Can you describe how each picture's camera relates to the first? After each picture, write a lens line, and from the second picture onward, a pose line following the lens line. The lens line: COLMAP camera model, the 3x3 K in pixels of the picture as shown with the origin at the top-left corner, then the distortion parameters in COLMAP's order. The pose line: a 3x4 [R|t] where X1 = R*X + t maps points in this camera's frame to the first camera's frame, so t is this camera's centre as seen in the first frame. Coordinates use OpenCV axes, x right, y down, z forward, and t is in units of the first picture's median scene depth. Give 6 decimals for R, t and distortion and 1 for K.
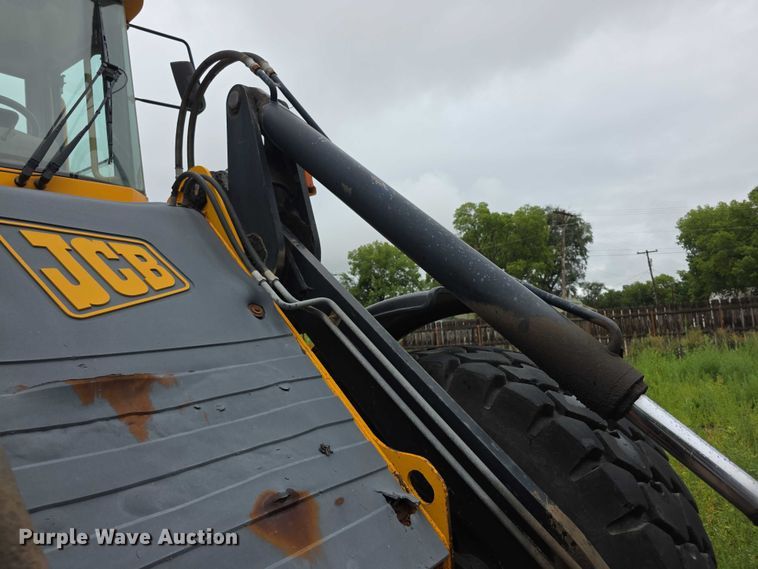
lens RADIAL K [[513.0, 0, 379.0], [0, 513.0, 284.5], [0, 0, 1]] dist [0.064397, -0.069132]
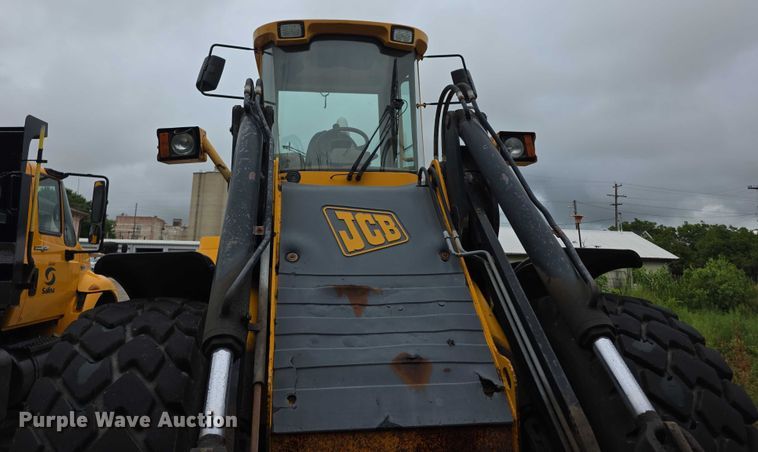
lens RADIAL K [[536.0, 0, 355.5], [0, 536.0, 159.8], [0, 0, 1]] dist [0.072871, -0.067366]
pose [[0.729160, -0.052550, -0.682322, 0.828653], [0.001579, 0.997174, -0.075112, -0.140414], [0.684341, 0.053692, 0.727182, -0.517889]]
